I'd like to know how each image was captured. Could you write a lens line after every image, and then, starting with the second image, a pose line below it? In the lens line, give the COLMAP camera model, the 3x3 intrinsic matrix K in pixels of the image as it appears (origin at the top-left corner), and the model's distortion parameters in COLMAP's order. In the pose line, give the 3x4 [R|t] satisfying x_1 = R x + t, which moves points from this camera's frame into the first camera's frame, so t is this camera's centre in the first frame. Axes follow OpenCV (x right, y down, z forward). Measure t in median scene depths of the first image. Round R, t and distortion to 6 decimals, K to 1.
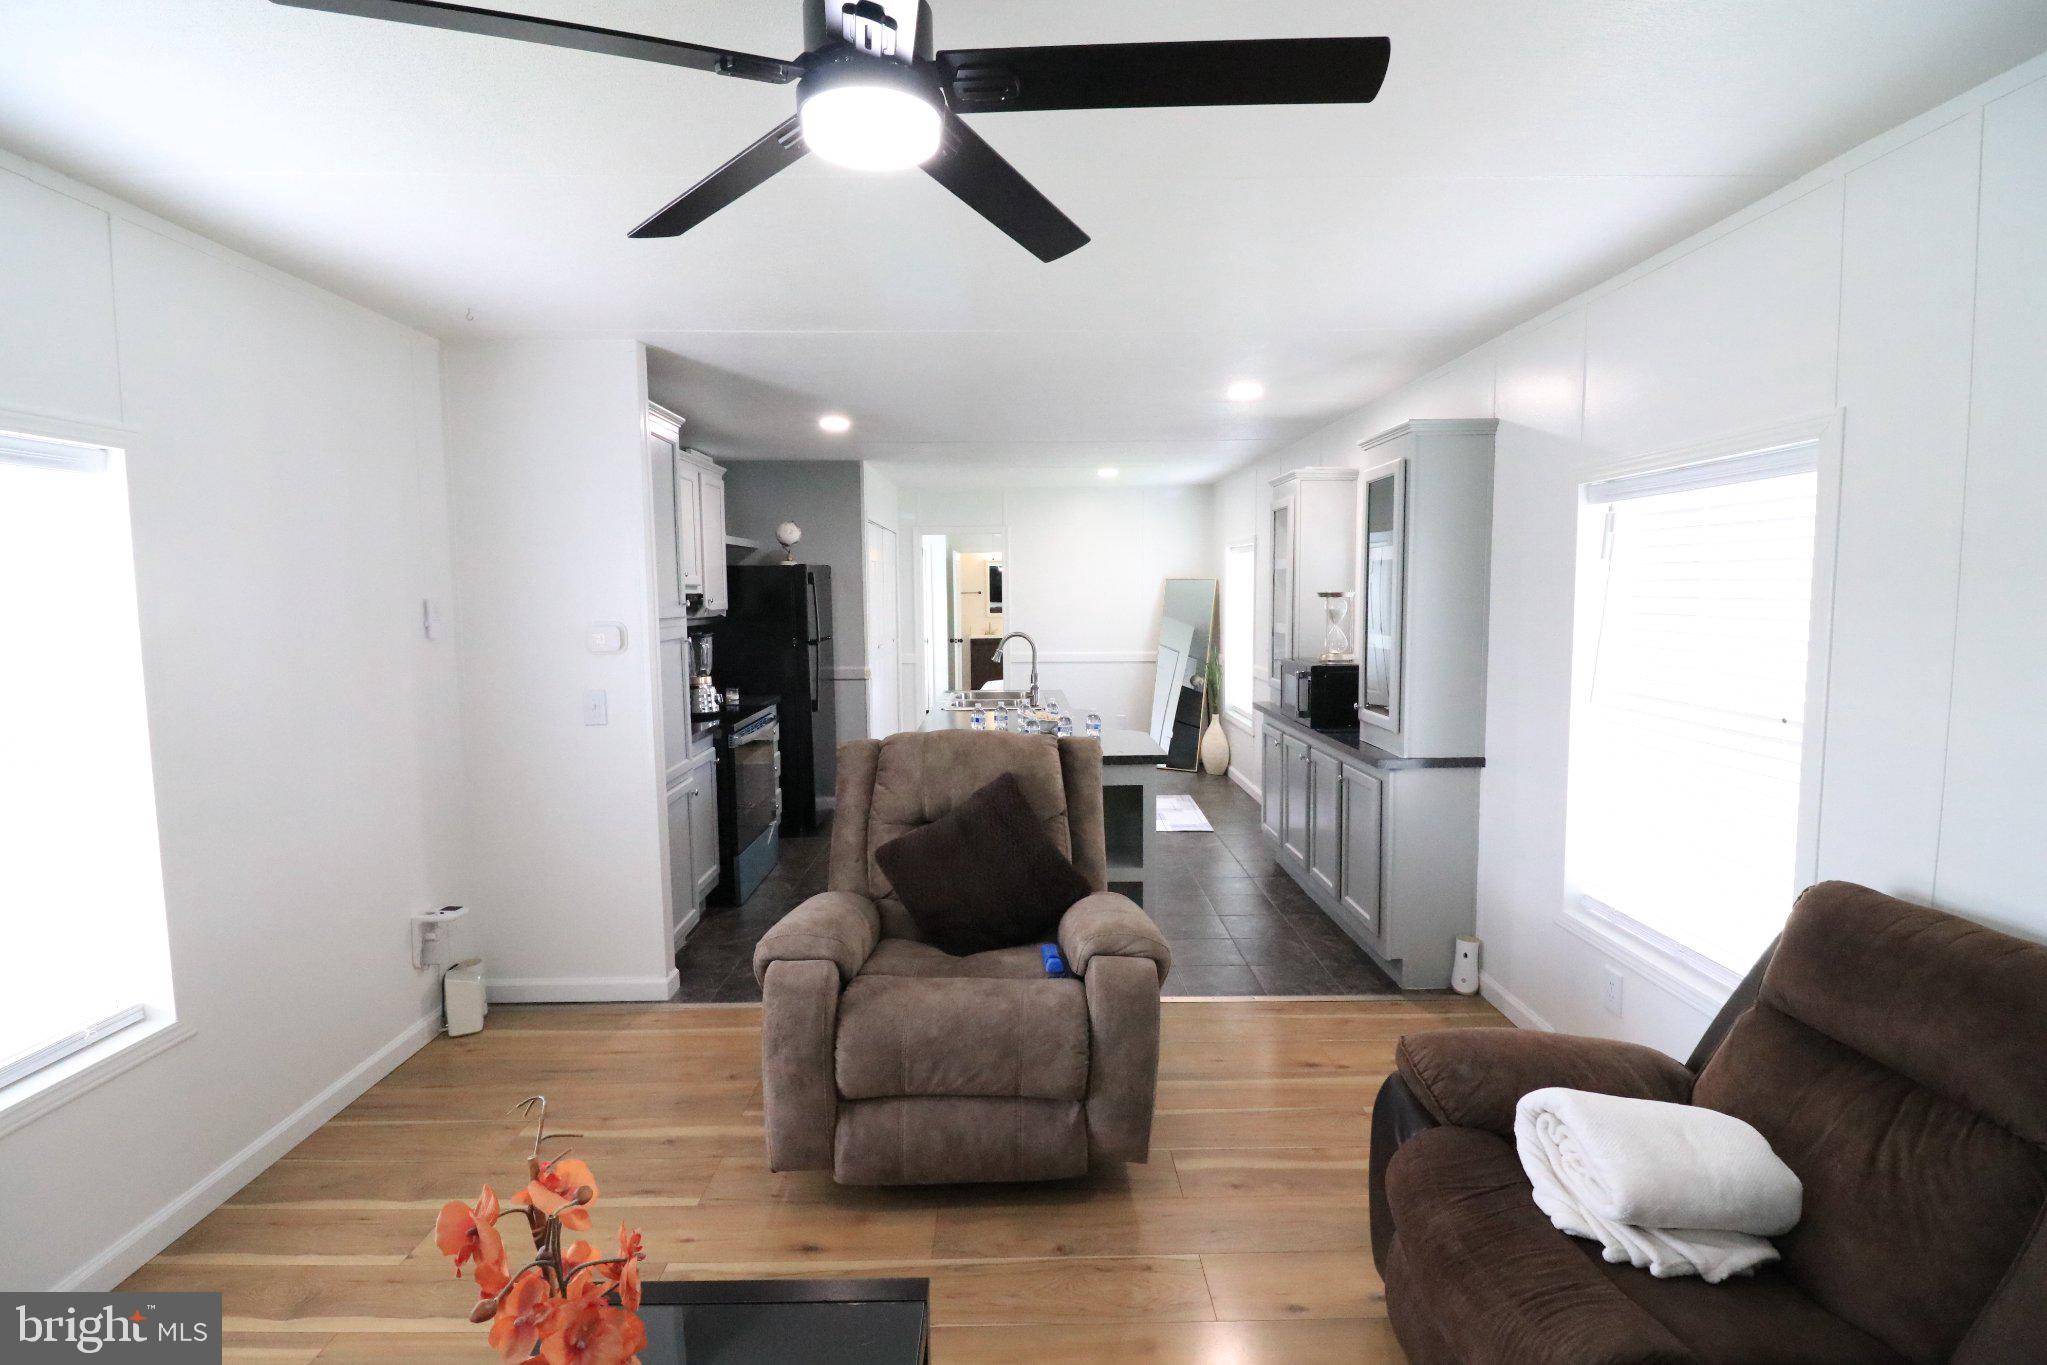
lens RADIAL K [[956.1, 0, 1031.1], [0, 956.1, 671.9], [0, 0, 1]] dist [0.000961, -0.013445]
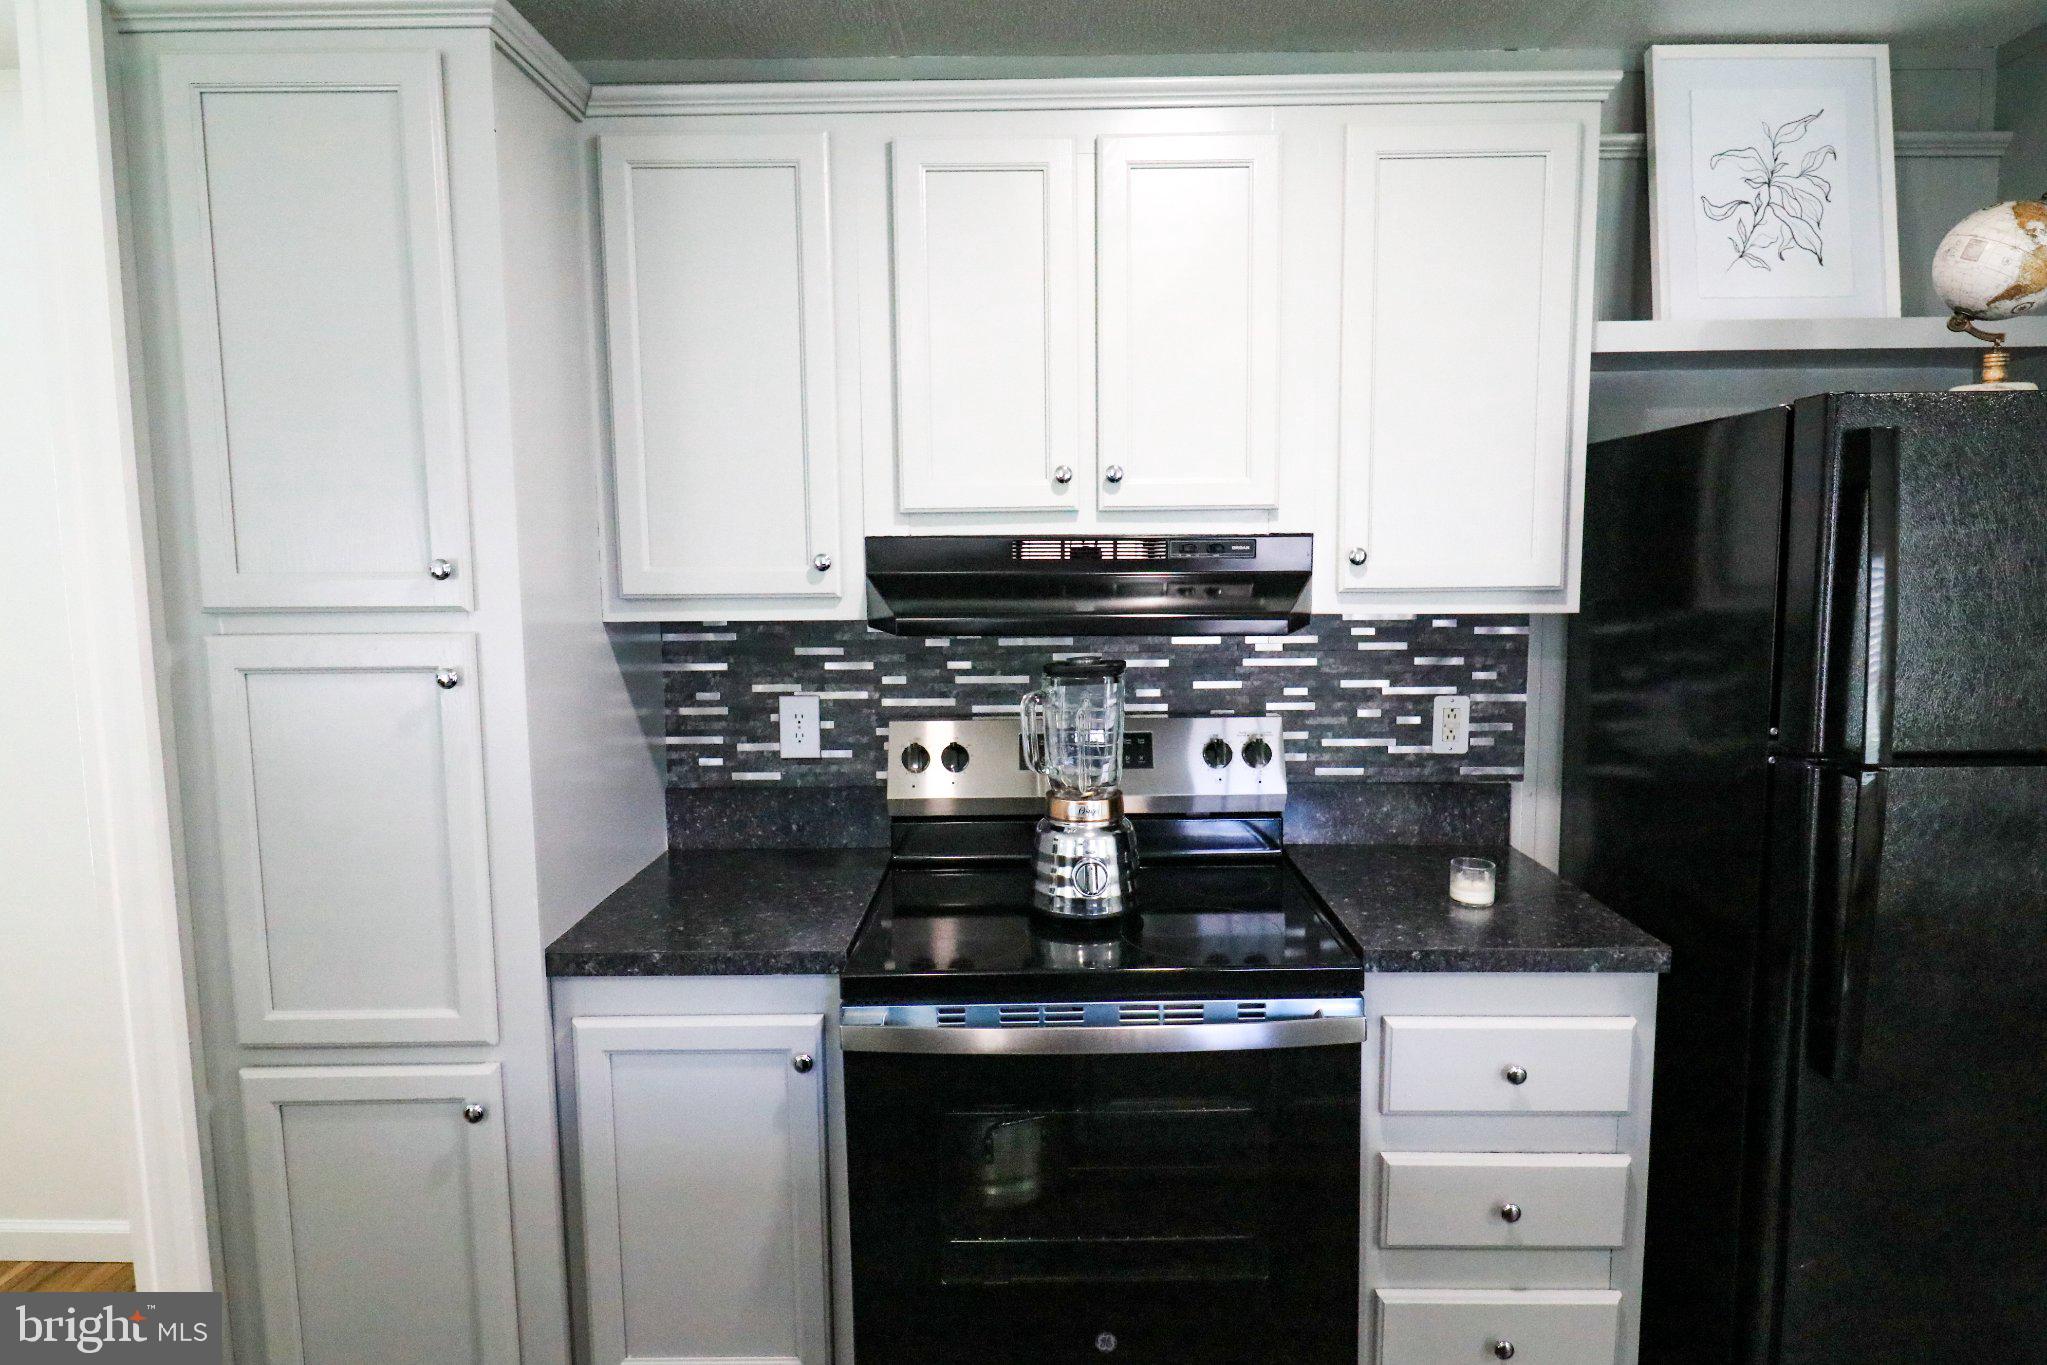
lens RADIAL K [[1138.6, 0, 1026.6], [0, 1138.6, 663.6], [0, 0, 1]] dist [-0.001821, -0.002239]
pose [[-0.025722, 0.113144, -0.993246, 0.041447], [-0.076793, 0.990415, 0.114810, -0.117888], [0.996715, 0.079227, -0.016786, 1.440535]]
